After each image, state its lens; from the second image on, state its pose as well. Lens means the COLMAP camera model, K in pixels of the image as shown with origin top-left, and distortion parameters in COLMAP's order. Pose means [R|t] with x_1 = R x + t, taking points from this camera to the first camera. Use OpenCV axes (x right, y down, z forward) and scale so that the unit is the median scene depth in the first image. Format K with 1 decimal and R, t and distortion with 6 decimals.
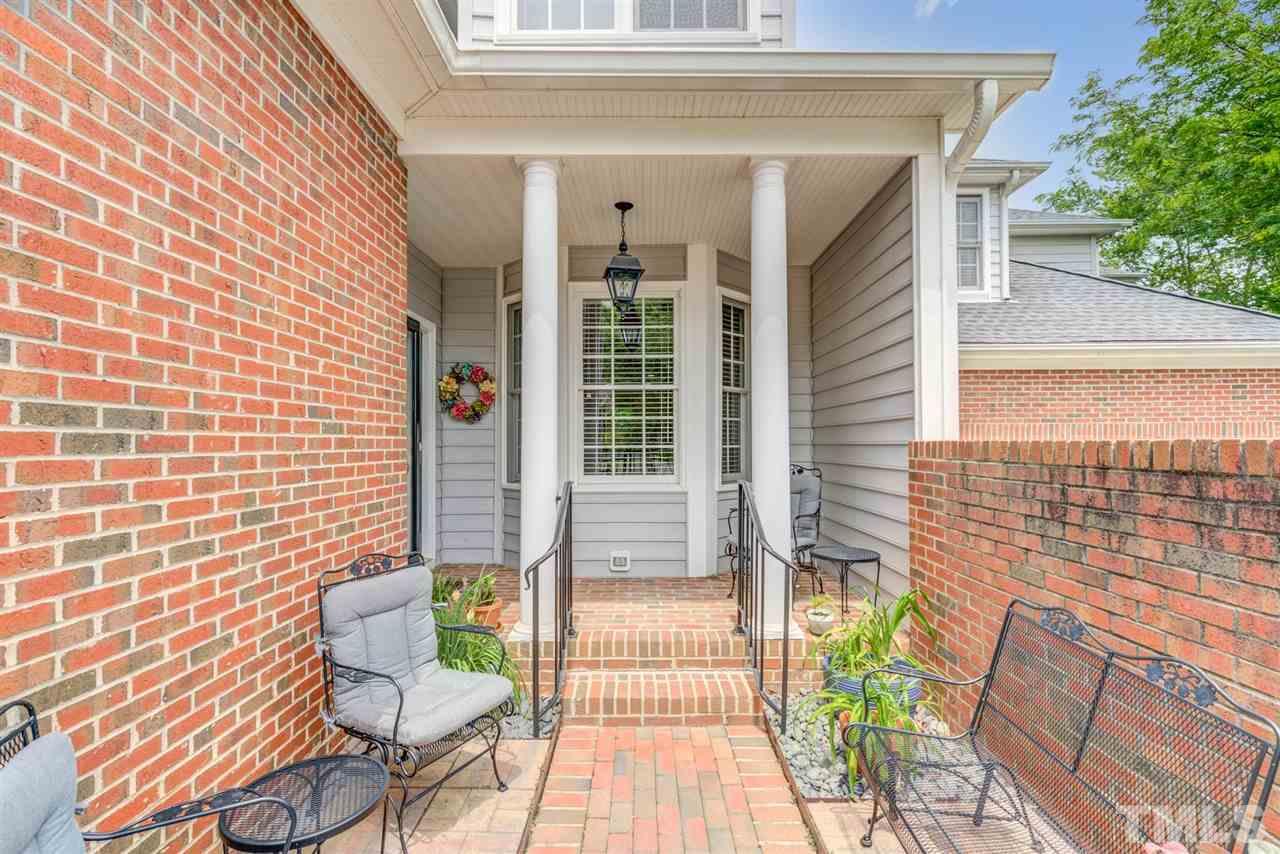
lens RADIAL K [[599.1, 0, 641.6], [0, 599.1, 441.7], [0, 0, 1]] dist [0.009429, -0.008002]
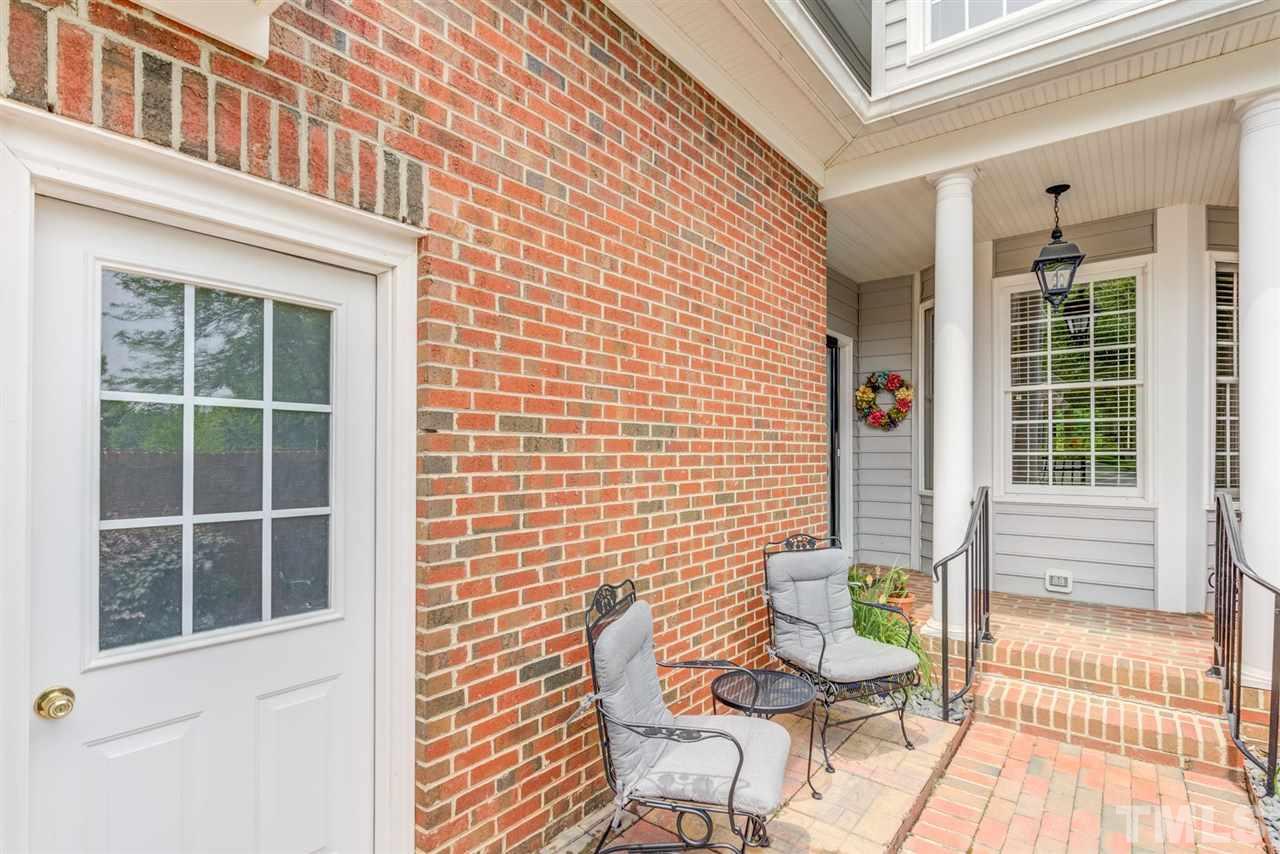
lens RADIAL K [[599.1, 0, 641.6], [0, 599.1, 441.7], [0, 0, 1]] dist [0.009429, -0.008002]
pose [[0.782818, -0.007724, -0.622203, 0.061780], [-0.000734, 0.999911, -0.013335, 0.006560], [0.622250, 0.010895, 0.782742, -0.160741]]
